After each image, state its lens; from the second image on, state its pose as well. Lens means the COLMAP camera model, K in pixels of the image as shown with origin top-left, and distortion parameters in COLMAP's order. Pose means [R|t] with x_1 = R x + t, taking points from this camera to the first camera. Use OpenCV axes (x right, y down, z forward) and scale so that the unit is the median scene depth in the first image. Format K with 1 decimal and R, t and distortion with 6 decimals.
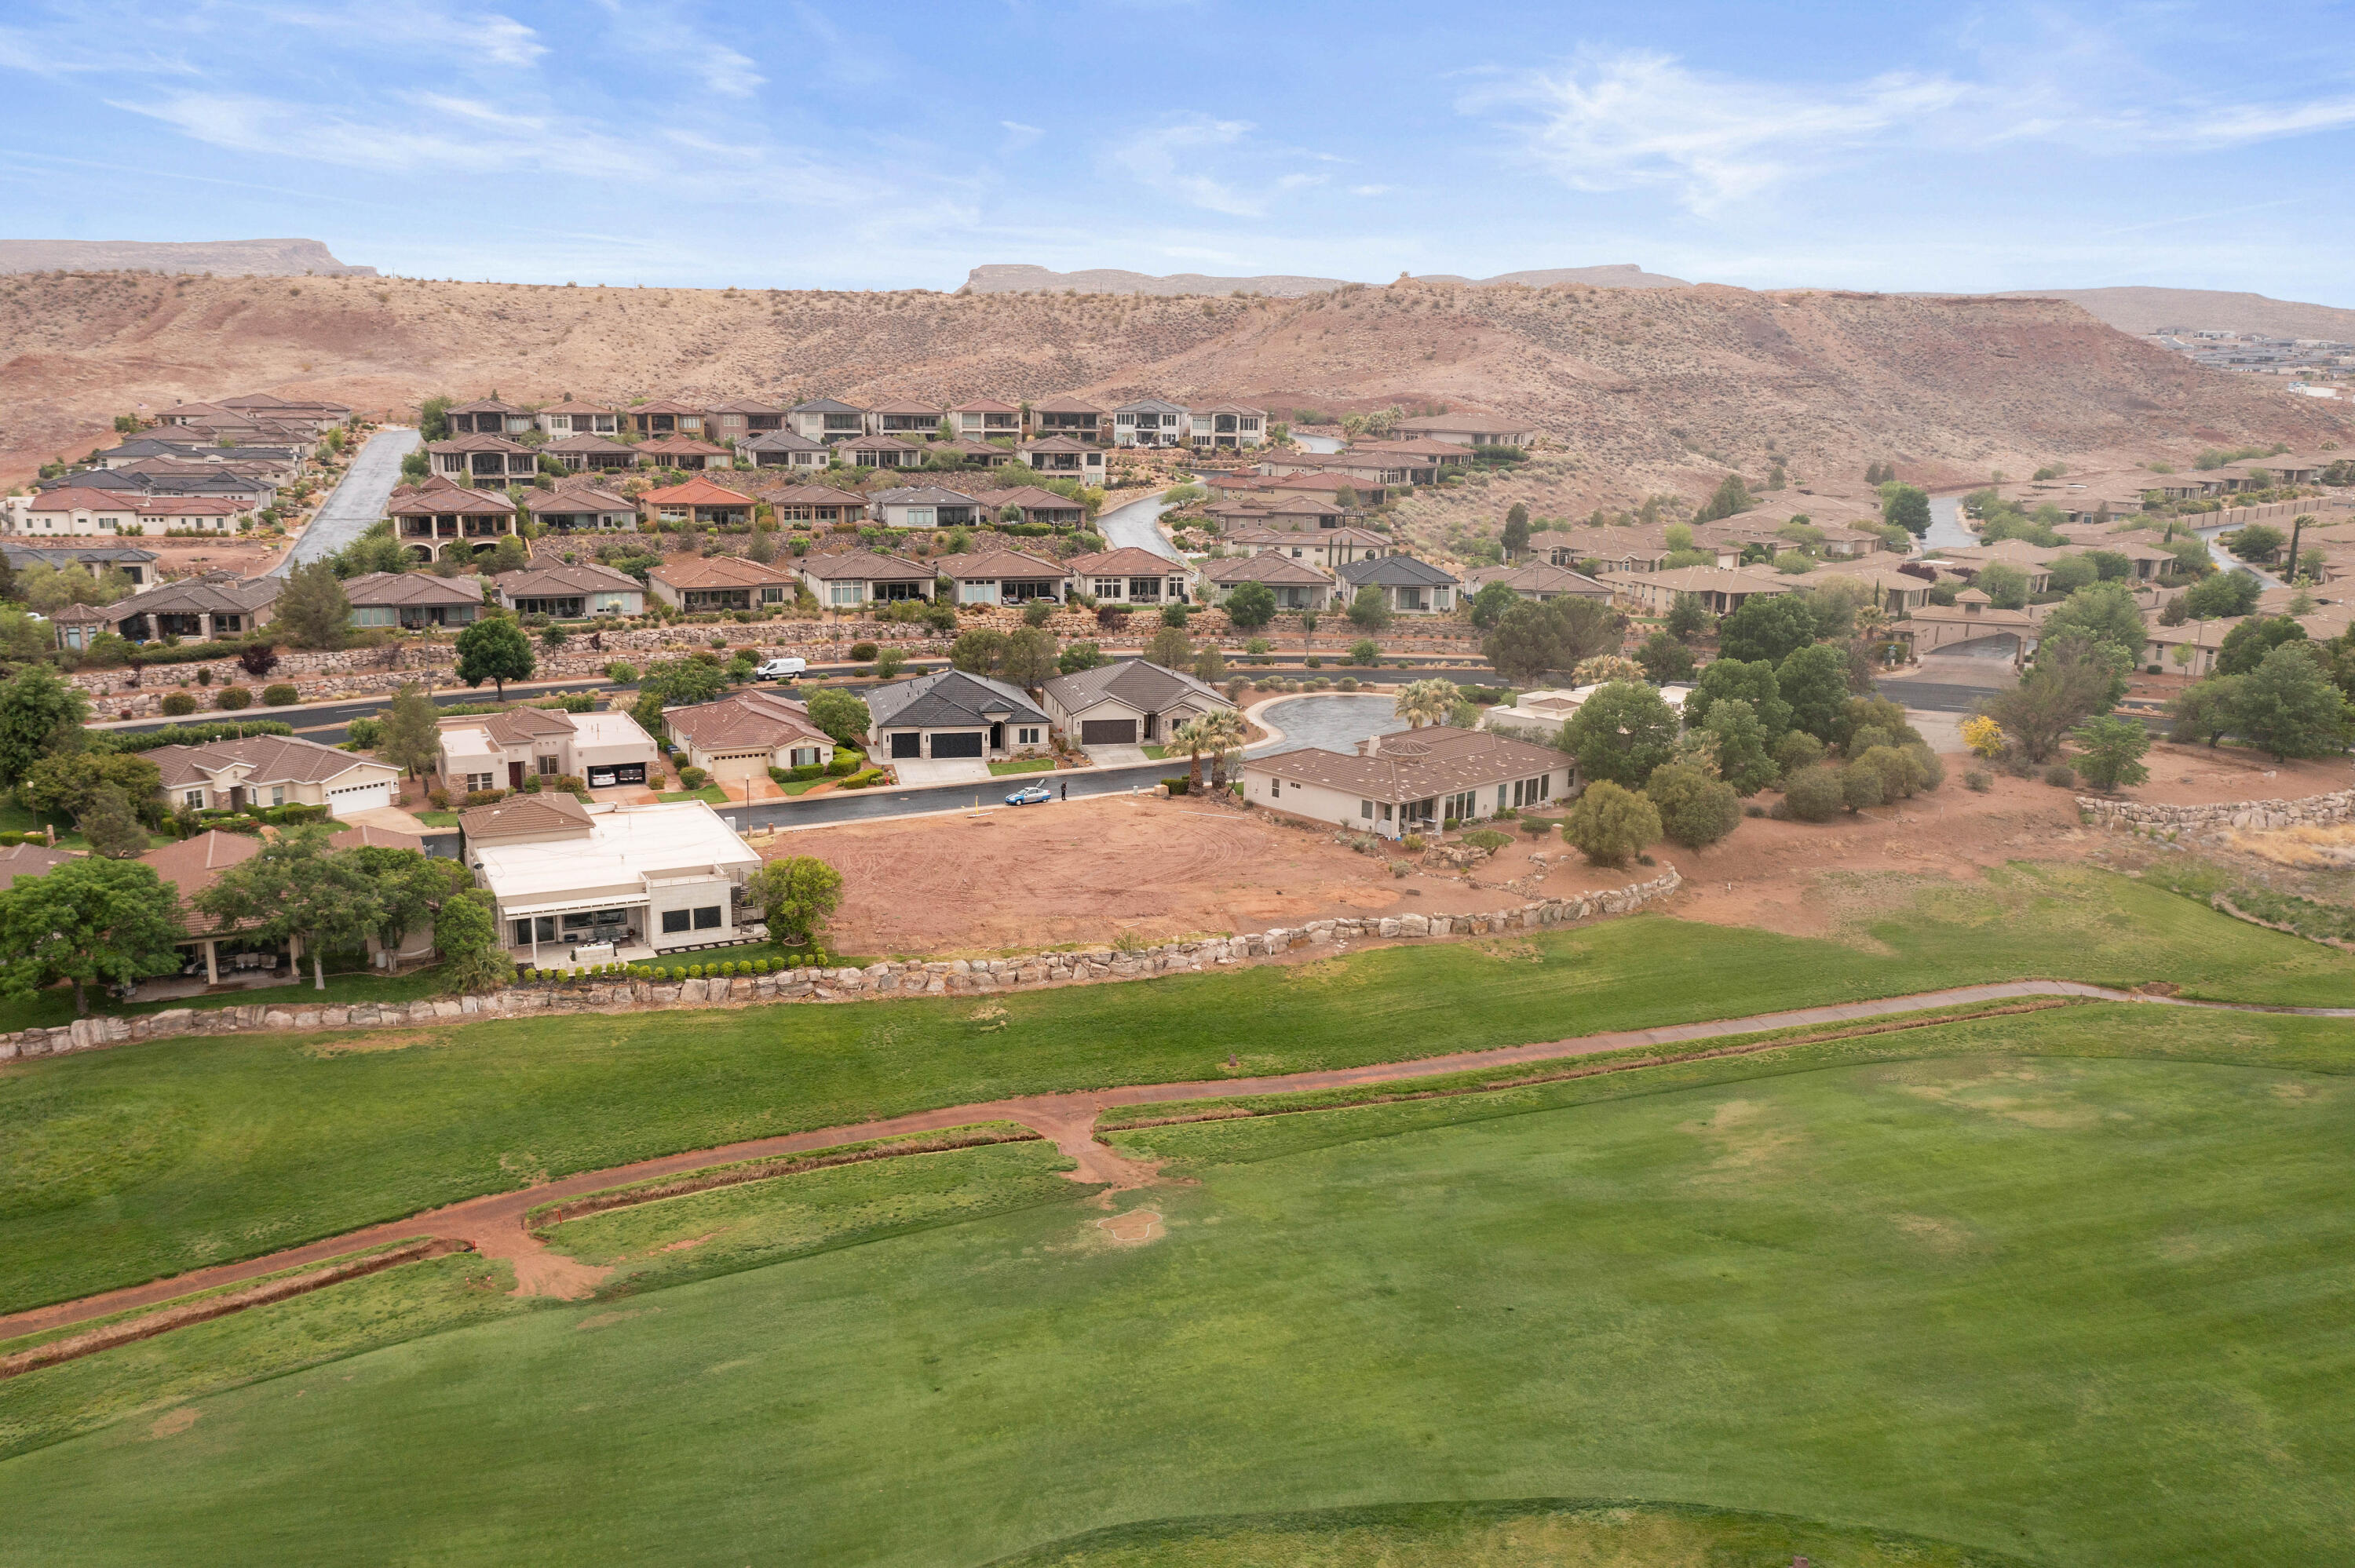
lens RADIAL K [[1854.6, 0, 1181.1], [0, 1854.6, 784.3], [0, 0, 1]] dist [-0.012216, 0.010140]
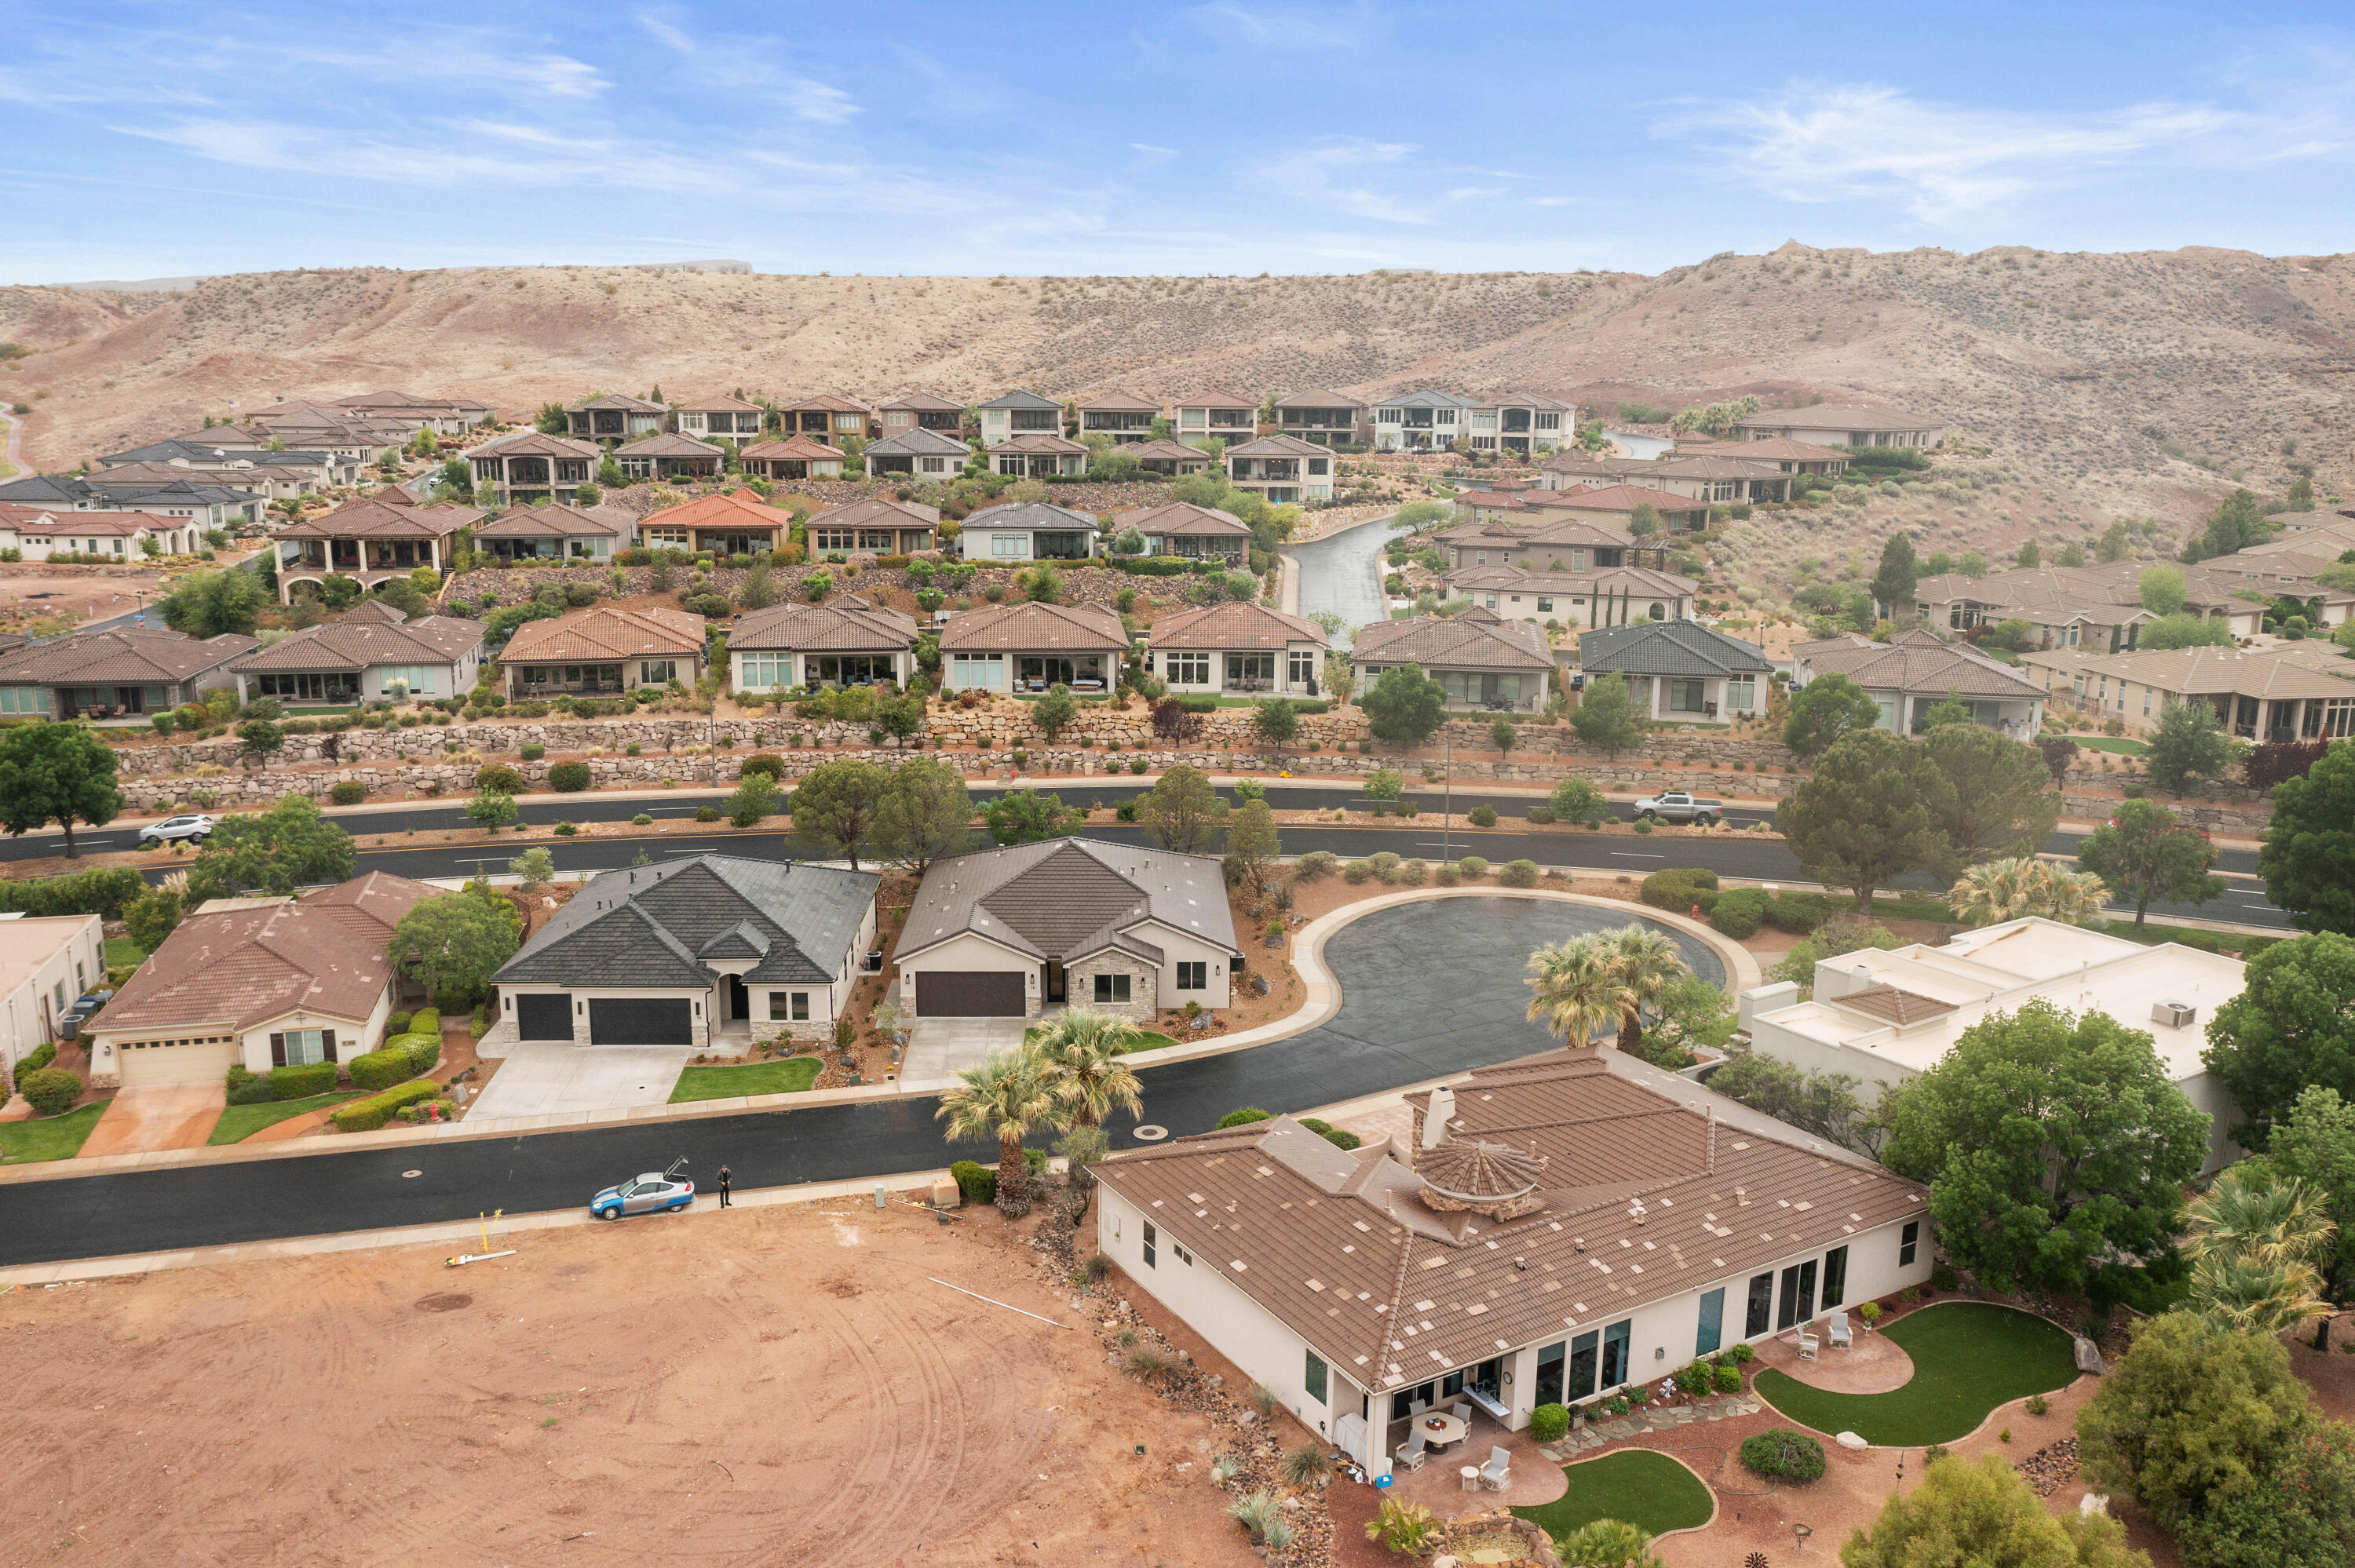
lens RADIAL K [[1854.6, 0, 1179.8], [0, 1854.6, 778.8], [0, 0, 1]] dist [-0.012216, 0.010140]
pose [[0.977267, 0.035935, -0.208945, 0.076579], [-0.037656, 0.999282, -0.004264, -0.054958], [0.208642, 0.012035, 0.977918, 0.322197]]
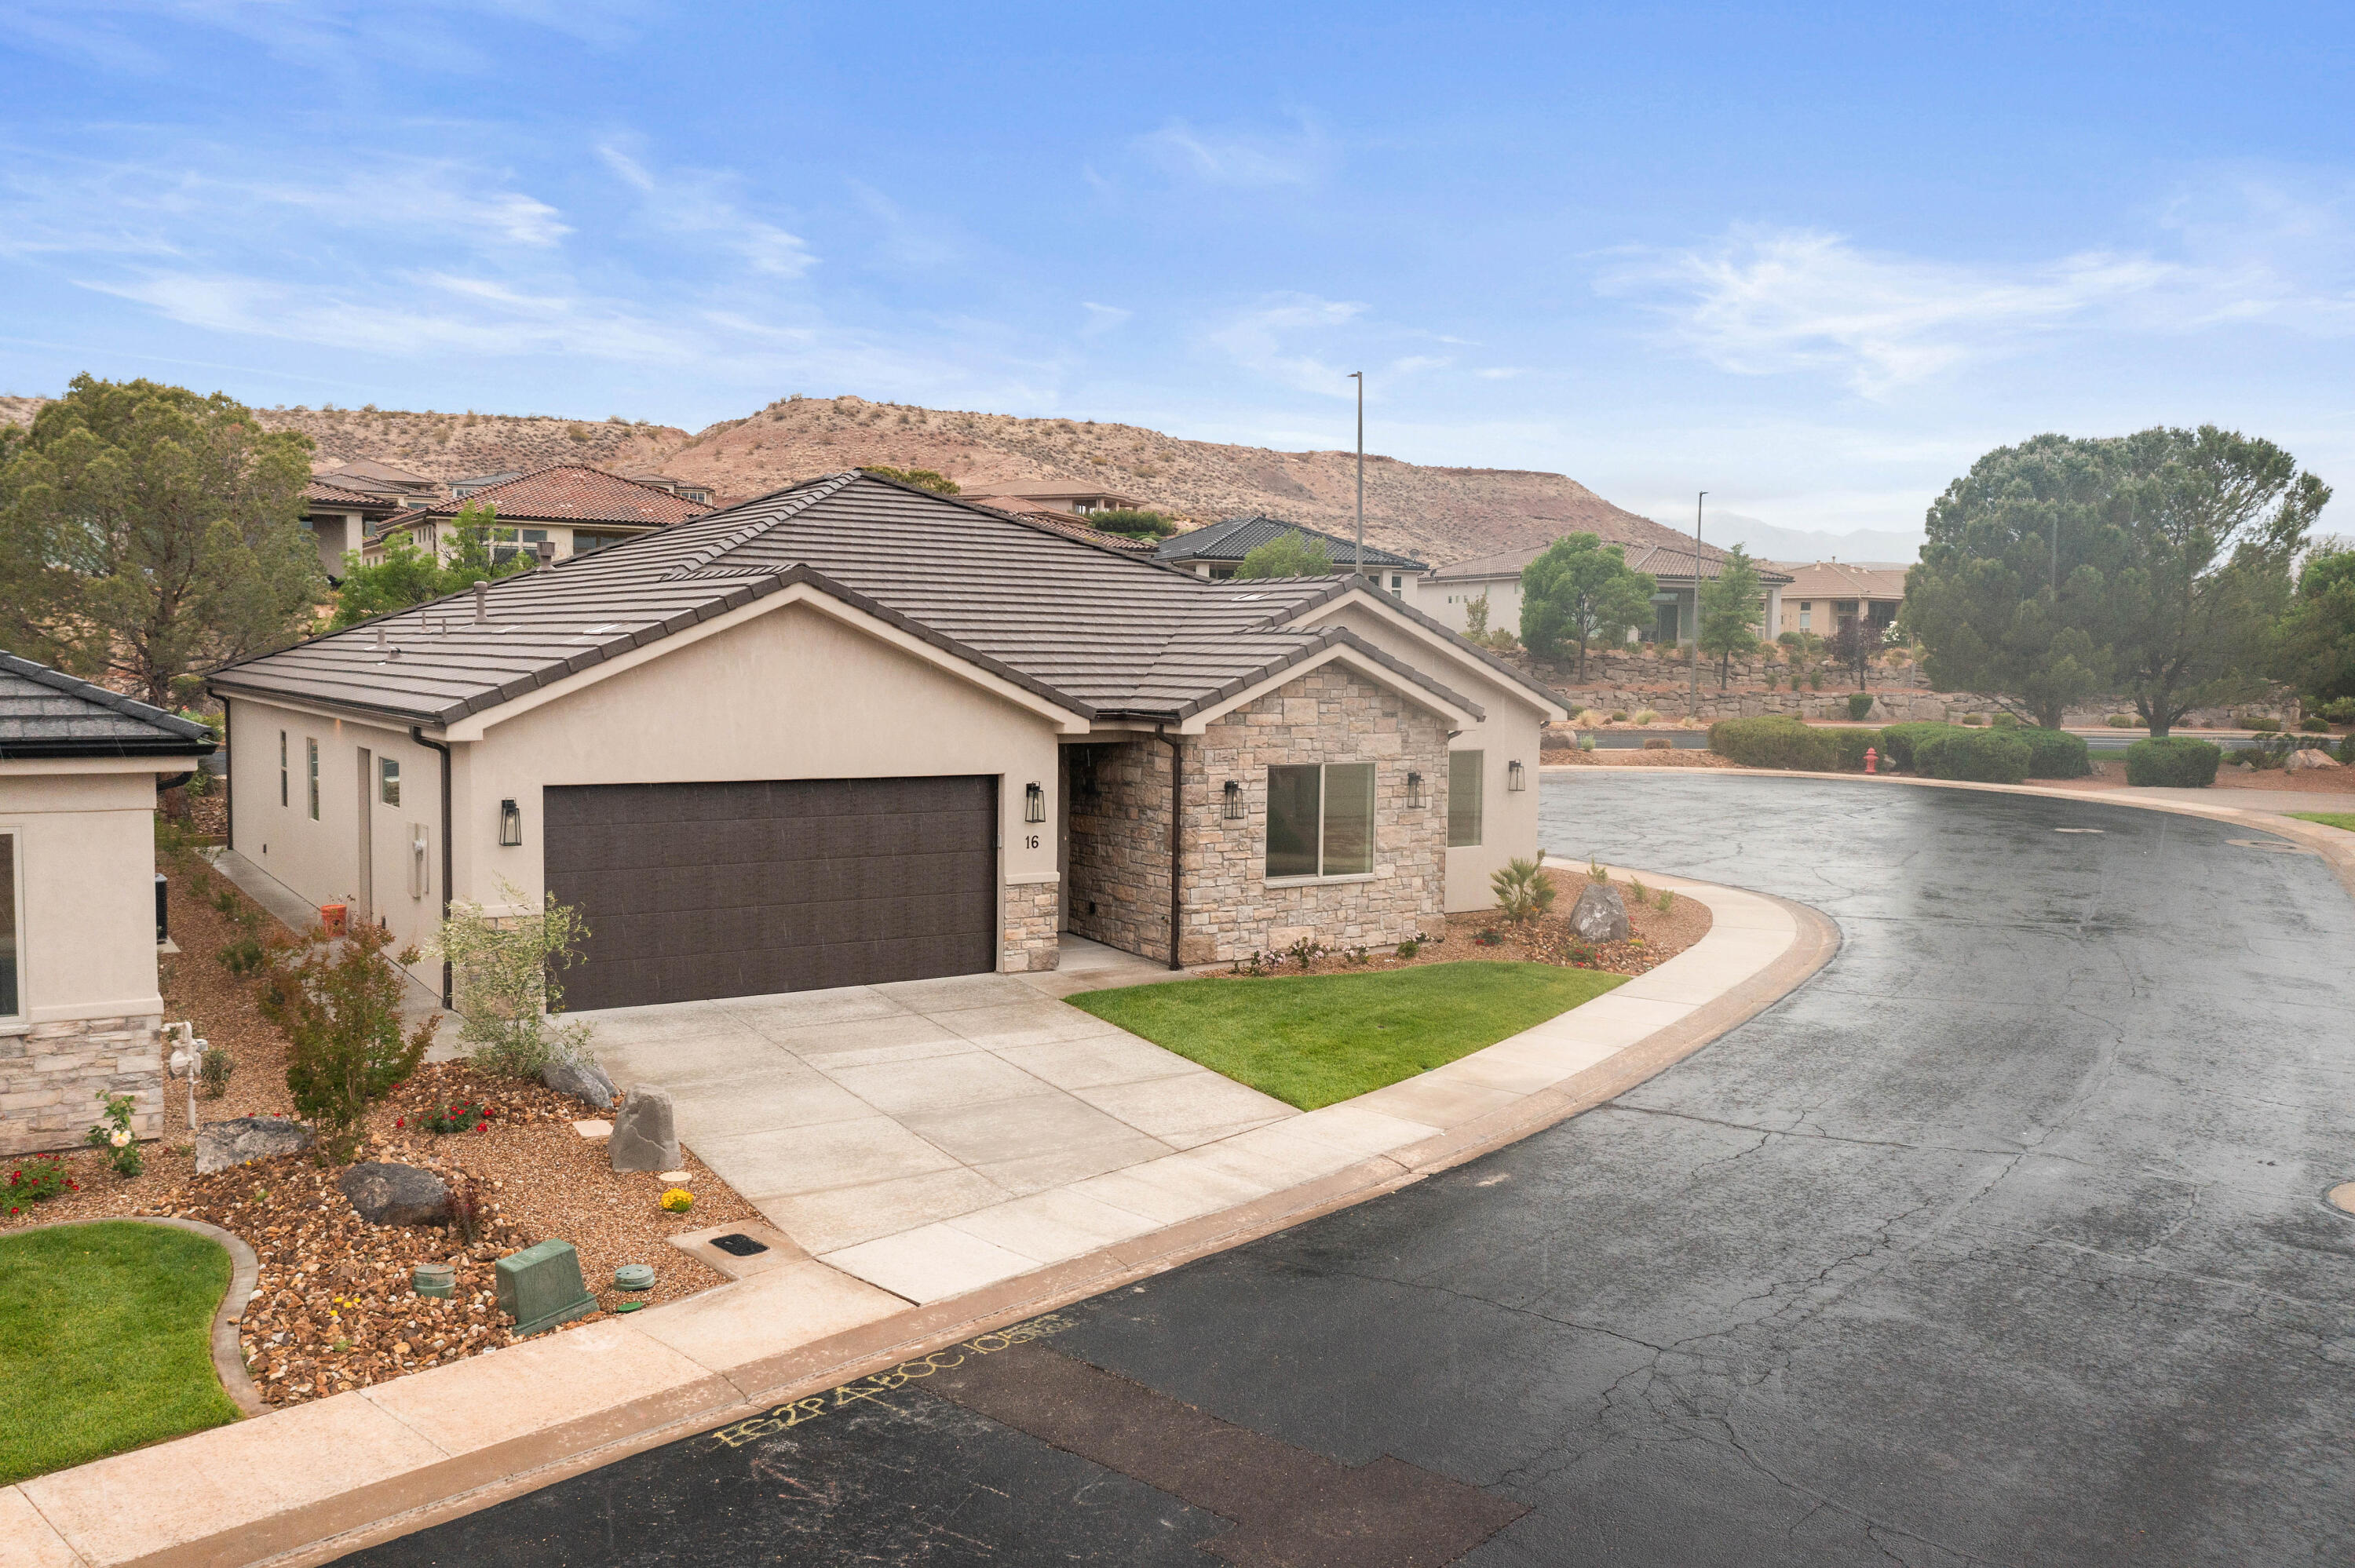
lens RADIAL K [[1854.6, 0, 1191.9], [0, 1854.6, 766.3], [0, 0, 1]] dist [-0.012216, 0.010140]
pose [[0.936447, -0.024713, 0.349937, -0.034788], [0.079275, 0.986620, -0.142467, -0.010792], [-0.341734, 0.161154, 0.925876, 0.555481]]
